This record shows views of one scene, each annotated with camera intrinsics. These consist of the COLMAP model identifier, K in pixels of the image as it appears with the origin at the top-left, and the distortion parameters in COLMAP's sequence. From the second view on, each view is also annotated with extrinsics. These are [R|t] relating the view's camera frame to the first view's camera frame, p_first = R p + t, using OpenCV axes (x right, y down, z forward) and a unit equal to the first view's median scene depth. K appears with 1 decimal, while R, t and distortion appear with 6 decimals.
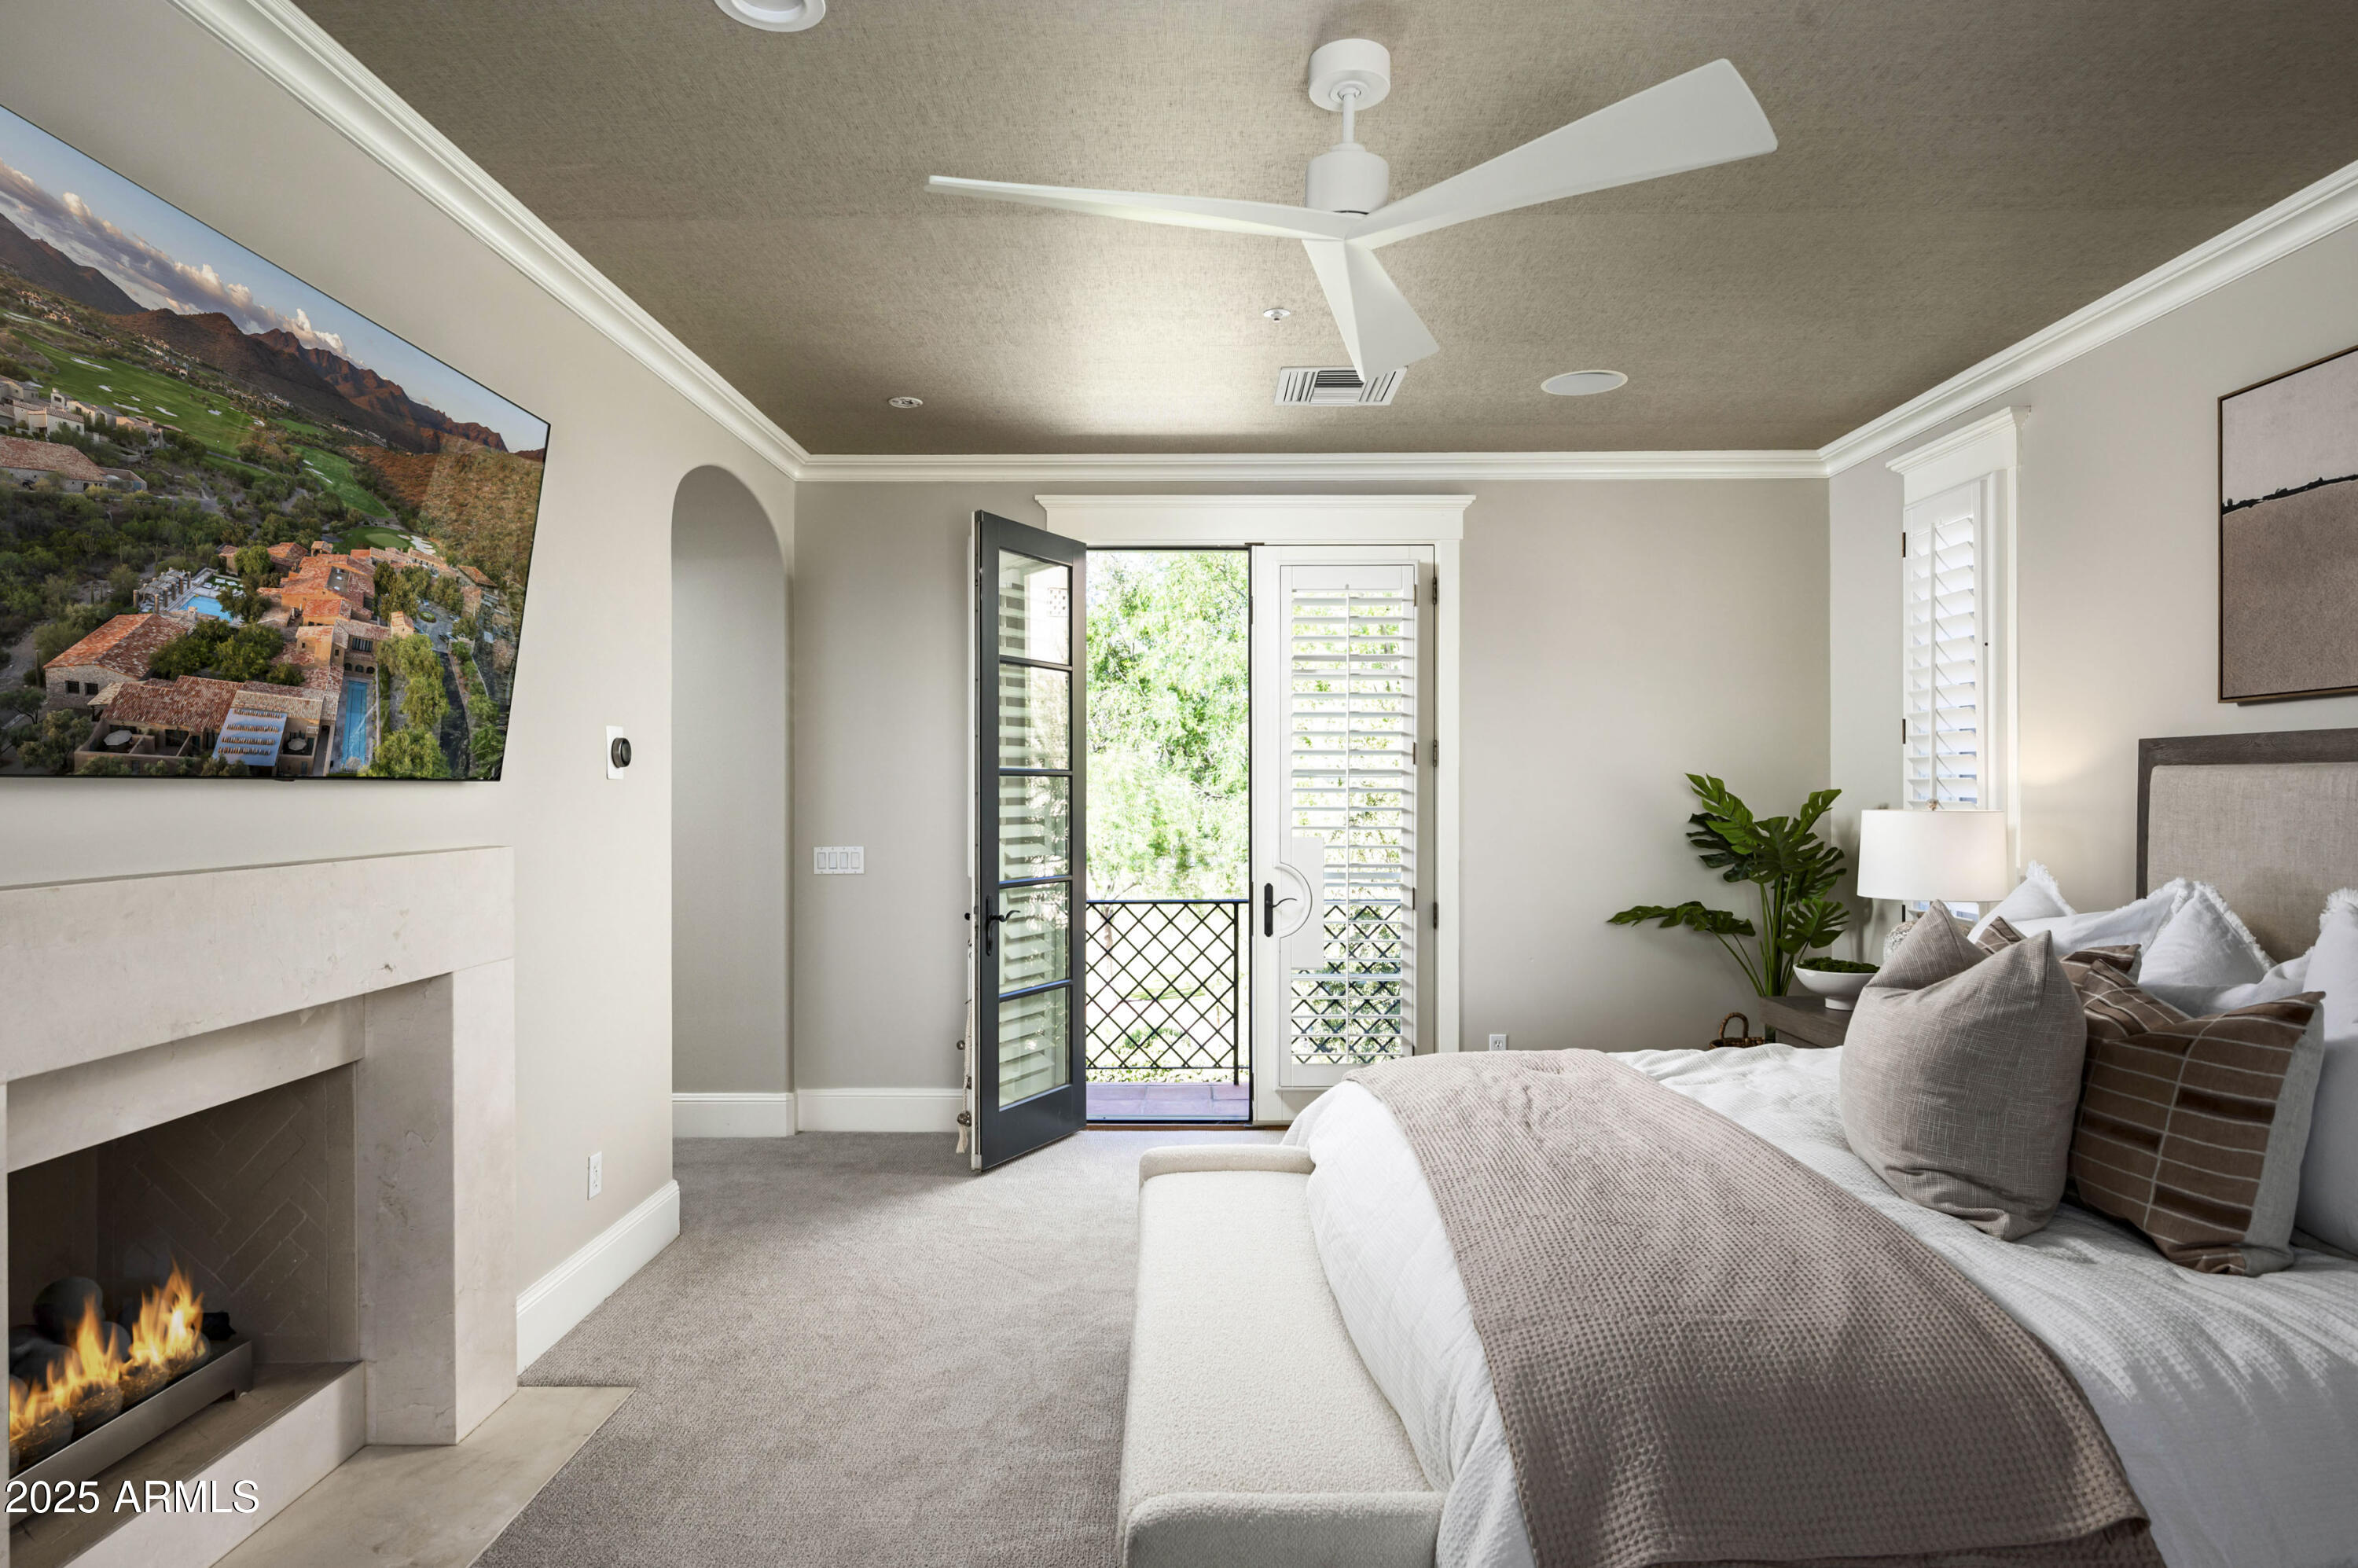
lens RADIAL K [[1305.7, 0, 1177.0], [0, 1305.7, 788.8], [0, 0, 1]] dist [0.000394, 0.000173]
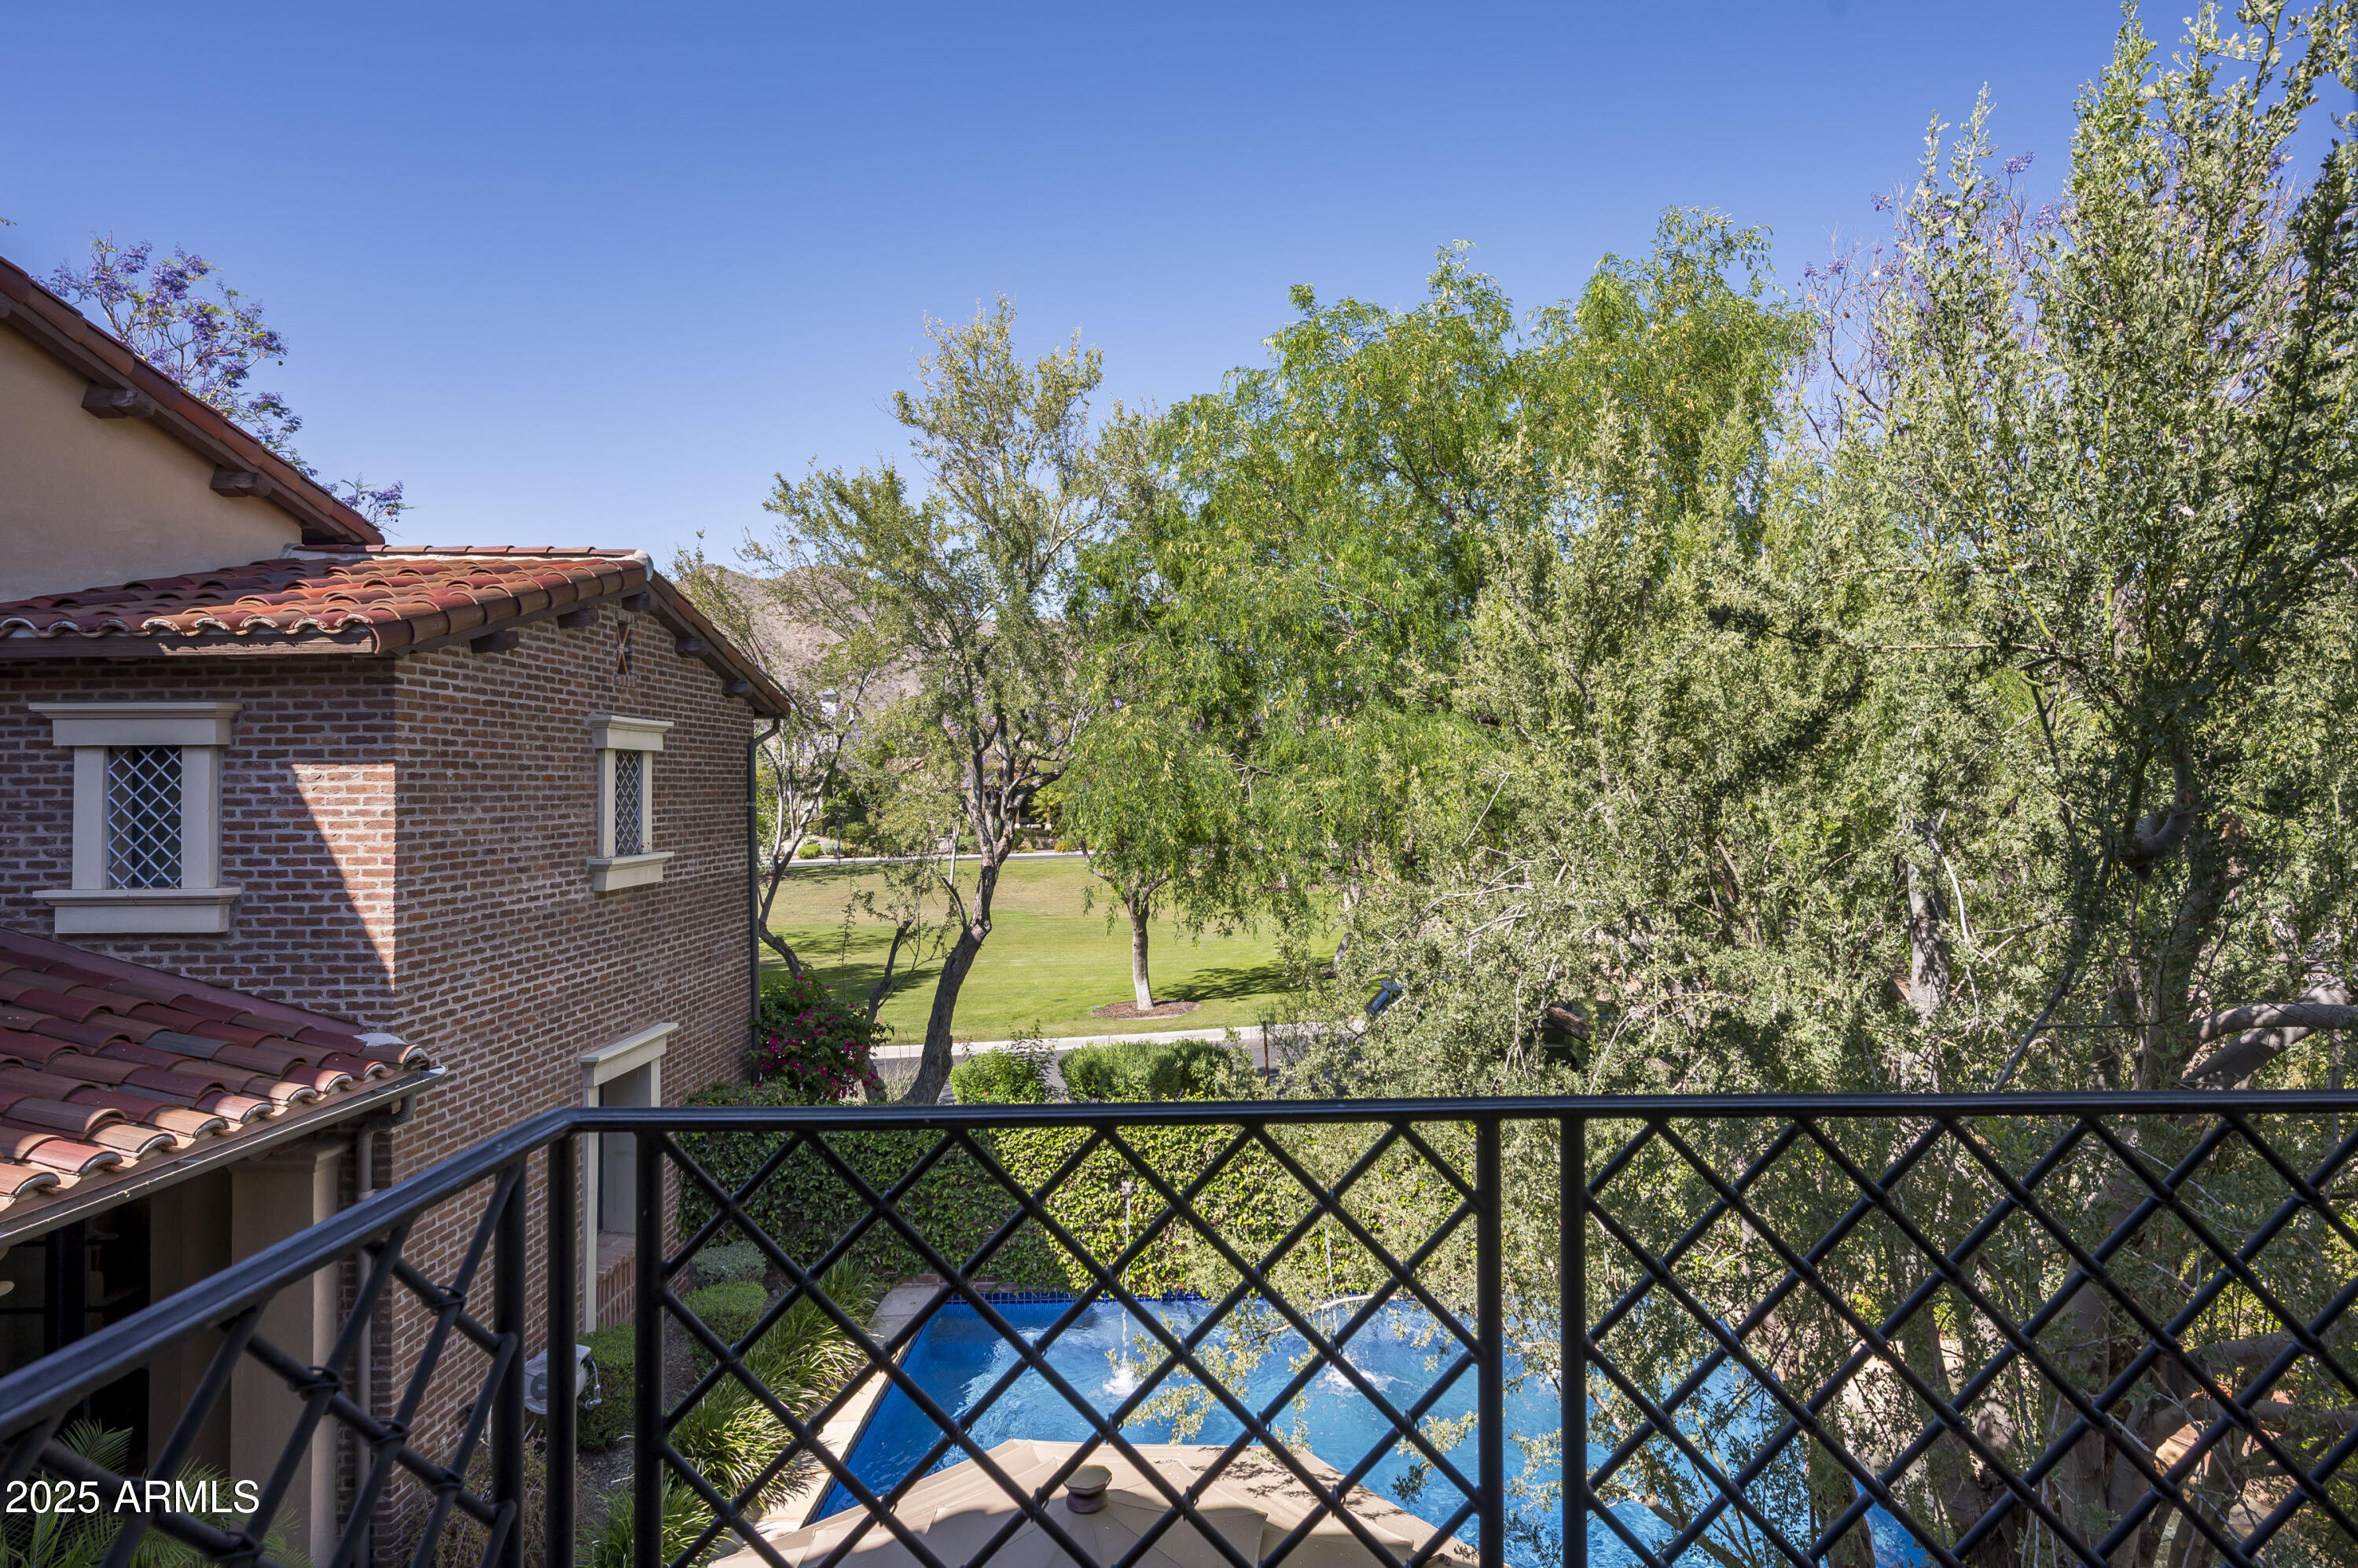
lens RADIAL K [[1147.6, 0, 1182.5], [0, 1147.6, 784.5], [0, 0, 1]] dist [-0.001293, 0.000241]
pose [[0.999511, 0.015518, -0.027149, -0.000678], [-0.015516, 0.999880, 0.000284, 0.047953], [0.027150, 0.000137, 0.999631, 1.137851]]
